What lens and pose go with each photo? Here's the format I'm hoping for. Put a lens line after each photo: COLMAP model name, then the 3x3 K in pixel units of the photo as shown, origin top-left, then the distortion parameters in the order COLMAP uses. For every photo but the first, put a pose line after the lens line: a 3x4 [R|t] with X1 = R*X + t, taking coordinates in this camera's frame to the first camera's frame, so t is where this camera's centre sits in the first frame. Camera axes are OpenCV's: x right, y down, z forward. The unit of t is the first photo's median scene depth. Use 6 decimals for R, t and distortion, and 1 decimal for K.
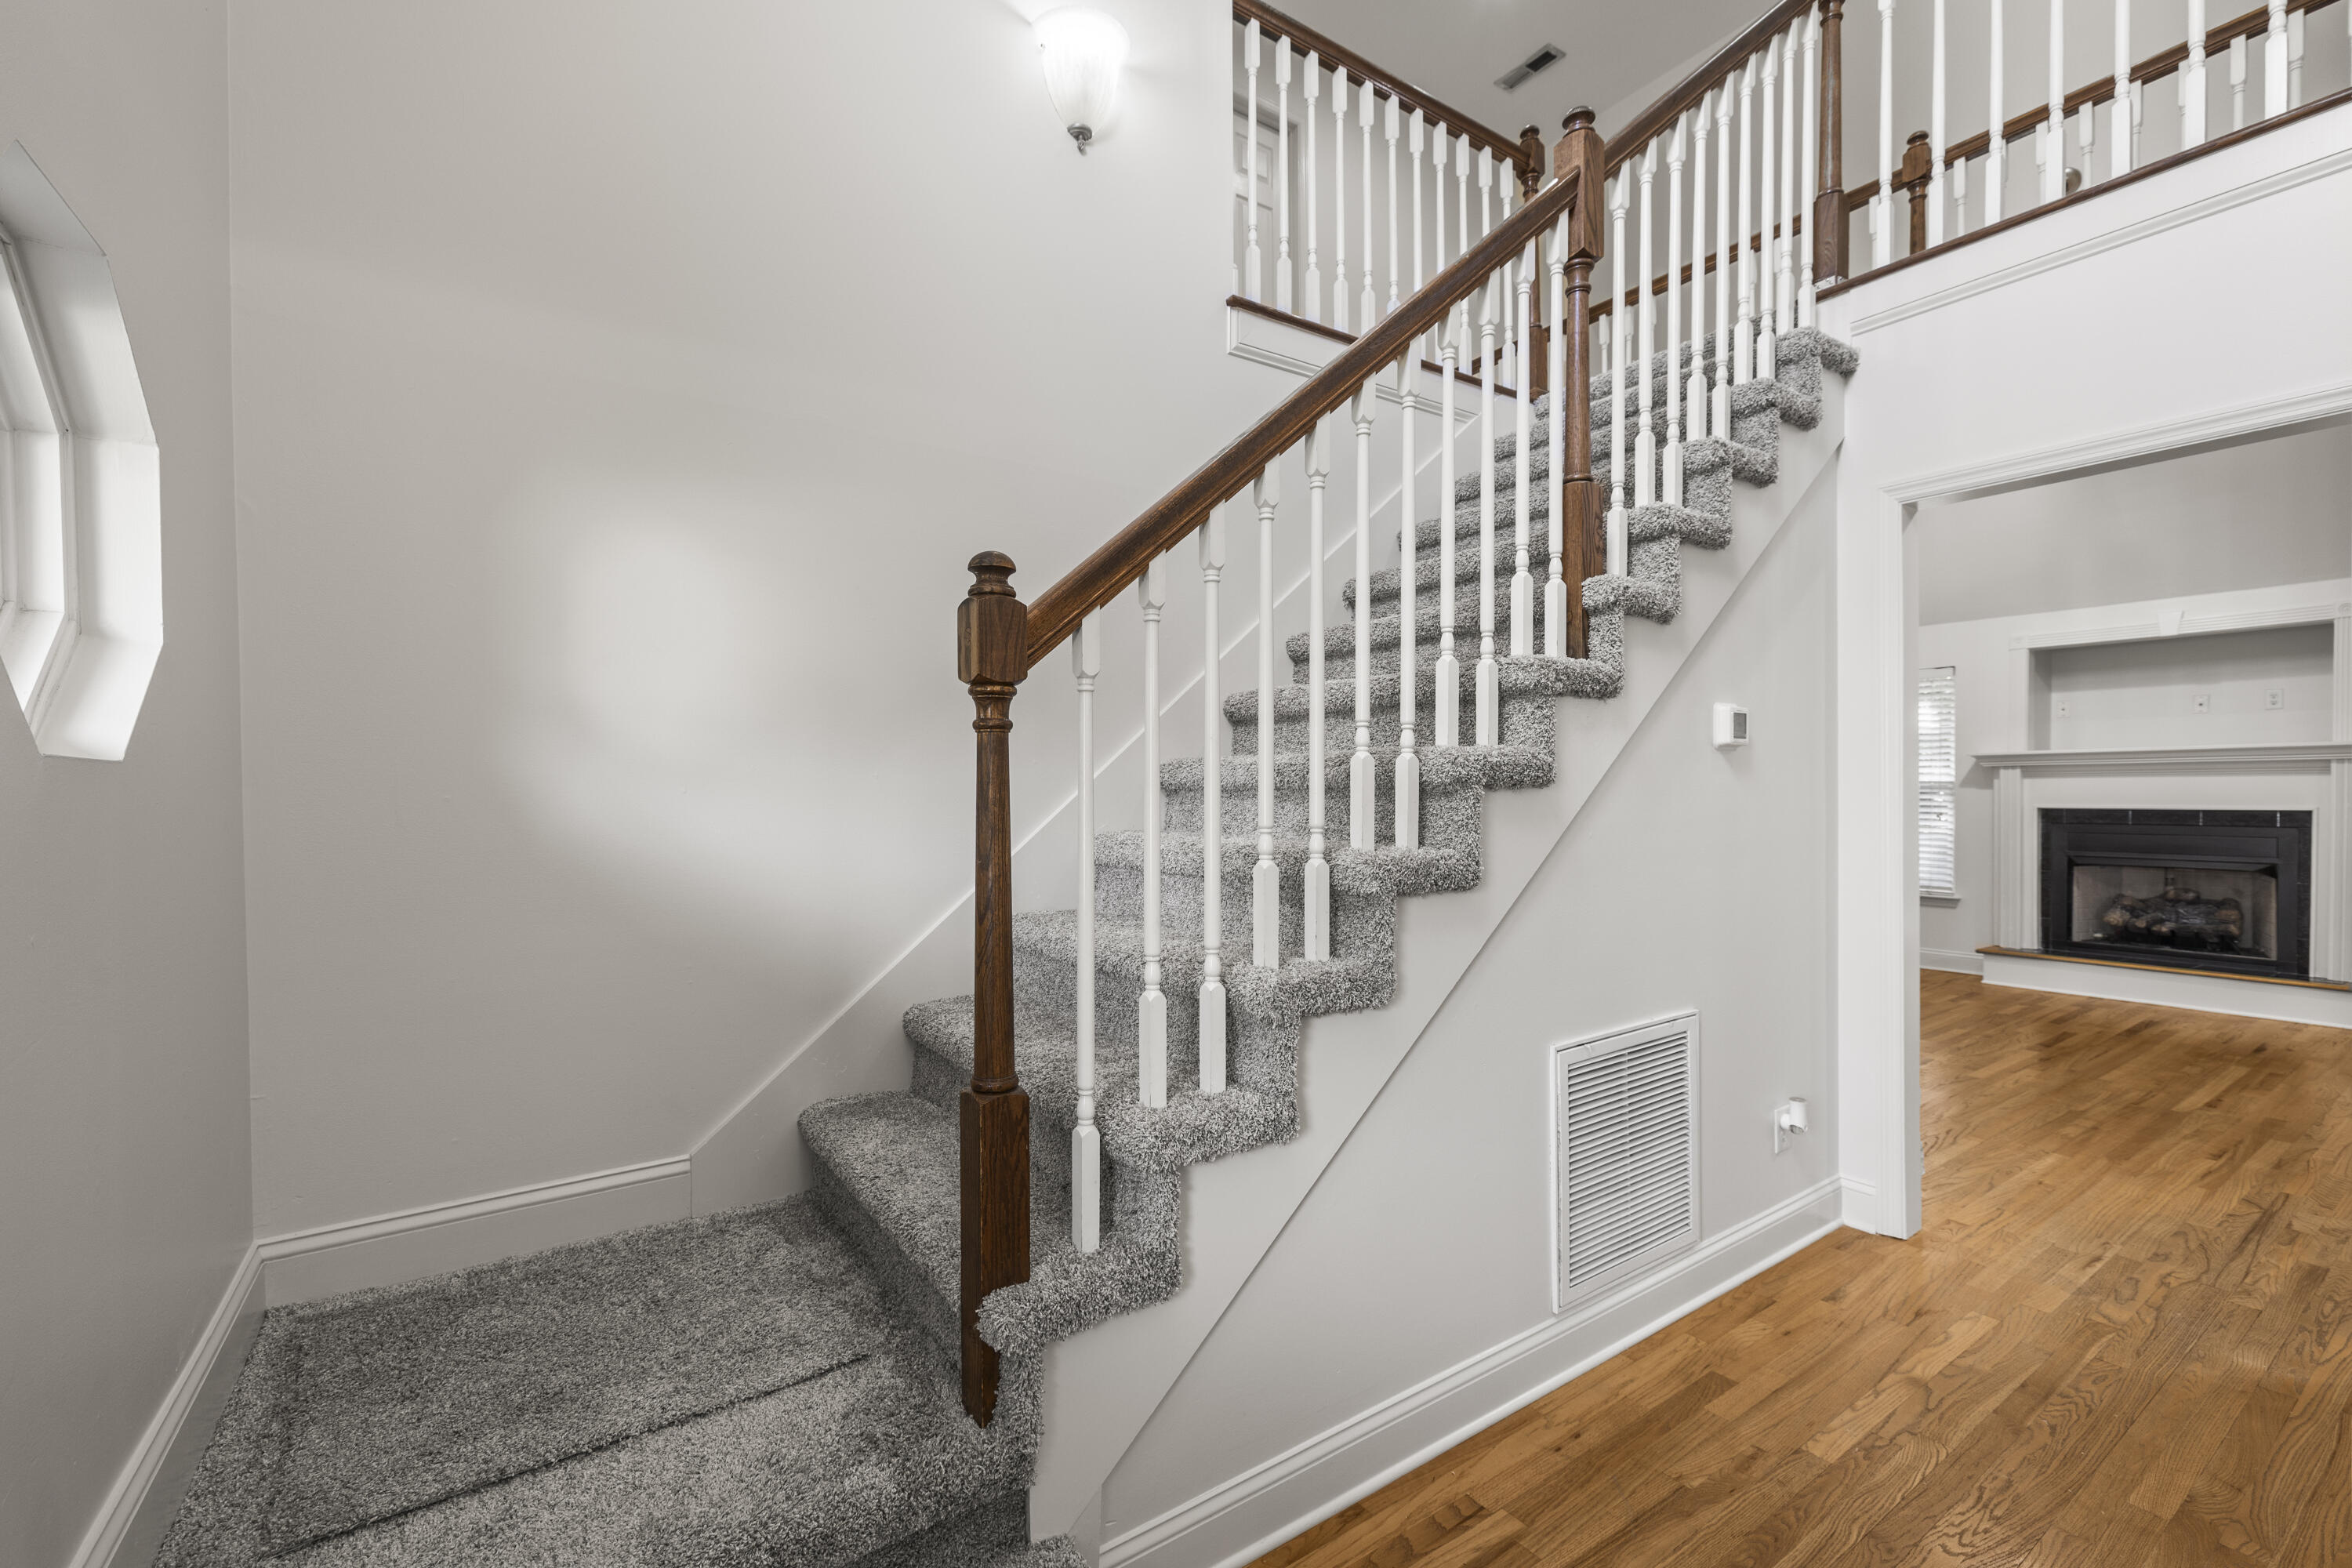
lens RADIAL K [[1001.1, 0, 1181.7], [0, 1001.1, 798.6], [0, 0, 1]] dist [0.009371, 0.000189]
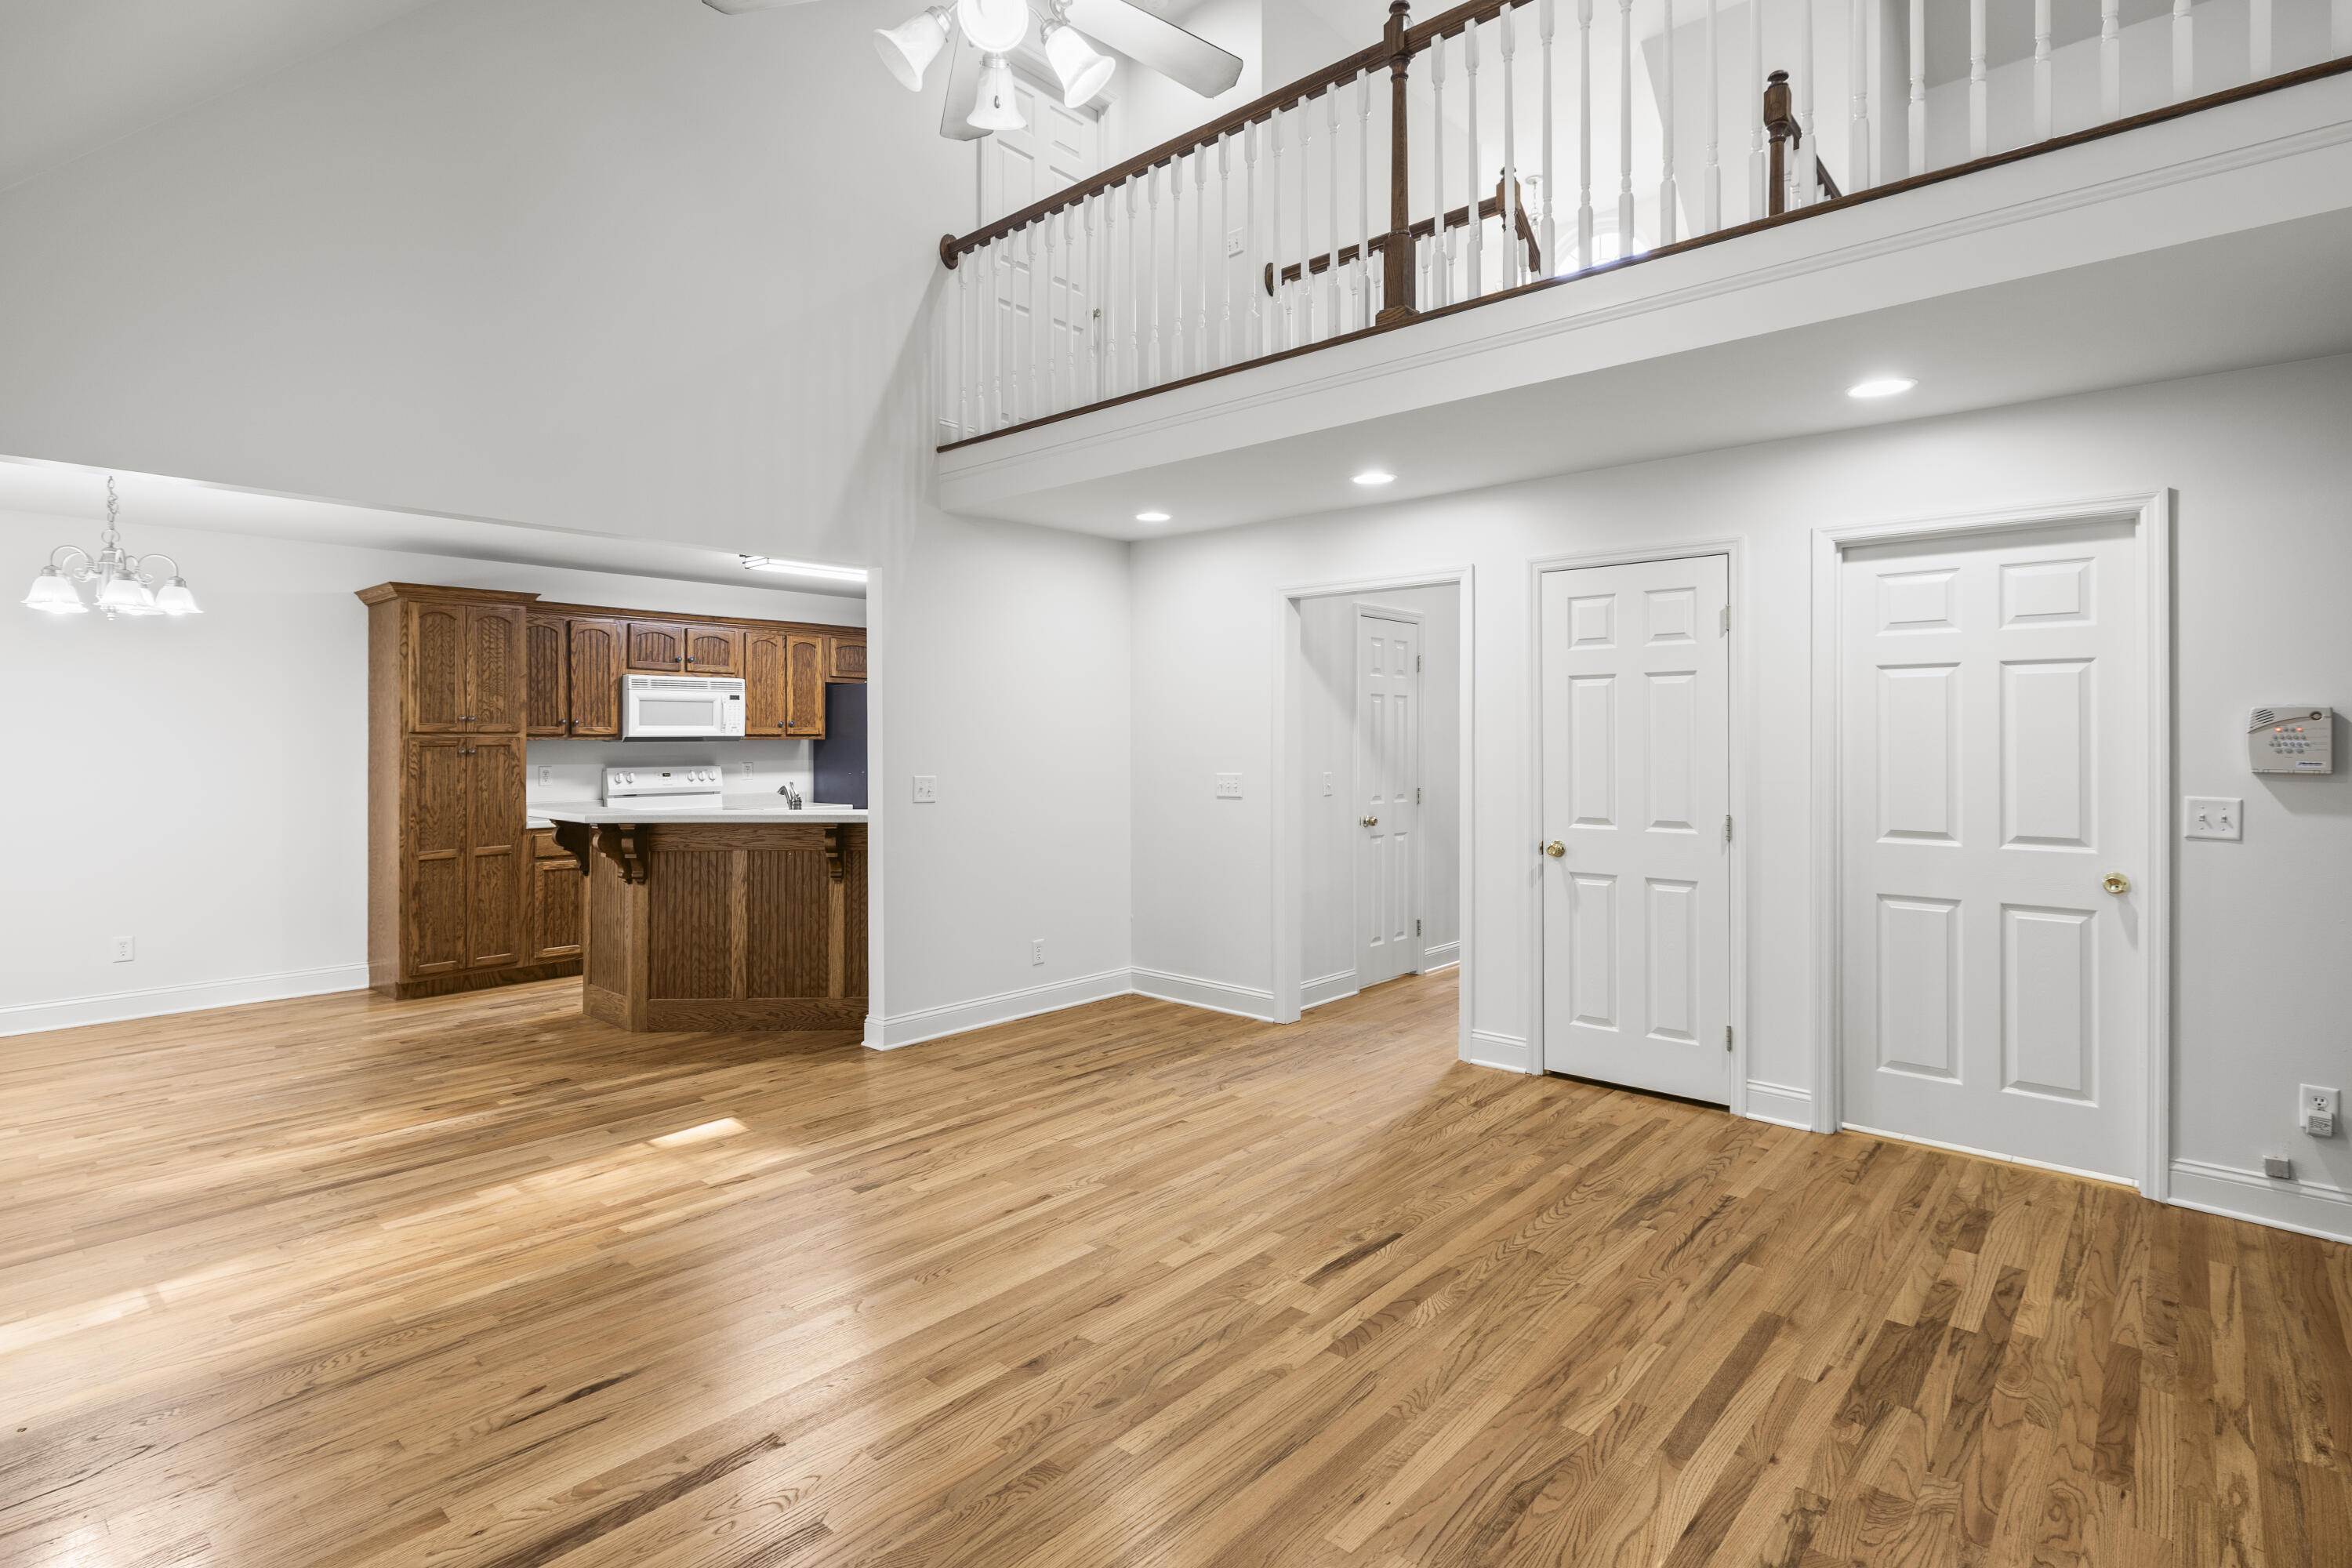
lens RADIAL K [[1147.8, 0, 1160.3], [0, 1147.8, 731.2], [0, 0, 1]] dist [0.001327, 0.000156]
pose [[-0.973091, 0.007190, -0.230311, 0.823096], [0.007126, 0.999974, 0.001110, -0.034952], [0.230313, -0.000561, -0.973117, 1.358564]]
